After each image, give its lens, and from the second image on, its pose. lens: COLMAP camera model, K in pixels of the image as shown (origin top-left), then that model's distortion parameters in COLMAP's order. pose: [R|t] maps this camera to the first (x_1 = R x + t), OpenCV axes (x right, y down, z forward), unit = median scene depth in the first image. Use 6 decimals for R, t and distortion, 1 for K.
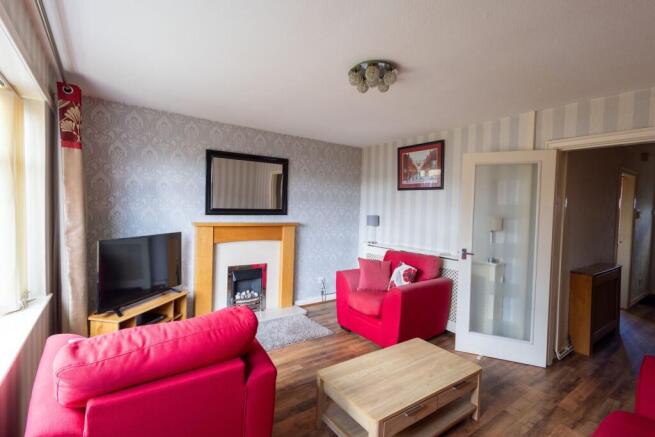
lens RADIAL K [[304.3, 0, 326.5], [0, 304.3, 216.0], [0, 0, 1]] dist [0.015909, -0.000446]
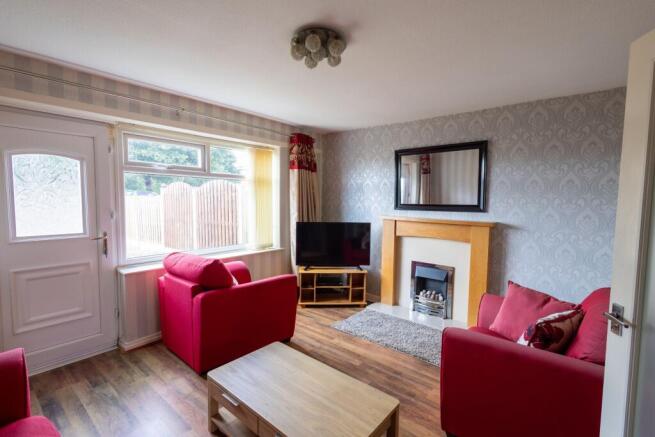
lens RADIAL K [[304.3, 0, 332.6], [0, 304.3, 218.3], [0, 0, 1]] dist [0.015909, -0.000446]
pose [[0.263486, 0.038610, -0.963890, 0.608915], [-0.035056, 0.998922, 0.030430, 0.001746], [0.964026, 0.025772, 0.264555, 0.484750]]
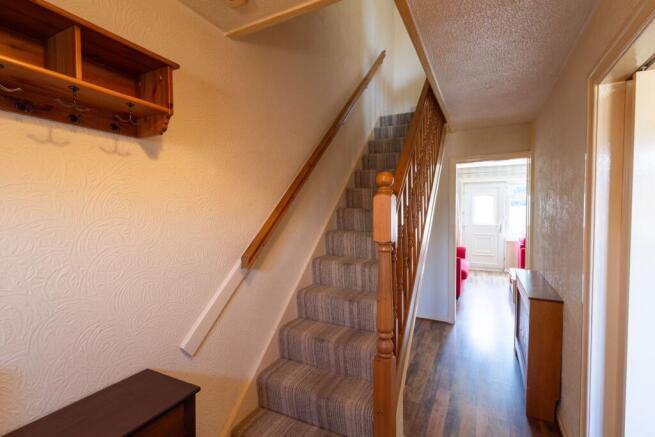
lens RADIAL K [[304.3, 0, 327.9], [0, 304.3, 217.6], [0, 0, 1]] dist [0.015909, -0.000446]
pose [[-0.886252, -0.013316, -0.463012, 1.568431], [-0.034165, 0.998743, 0.036672, 0.004843], [0.461941, 0.048320, -0.885593, 1.335862]]
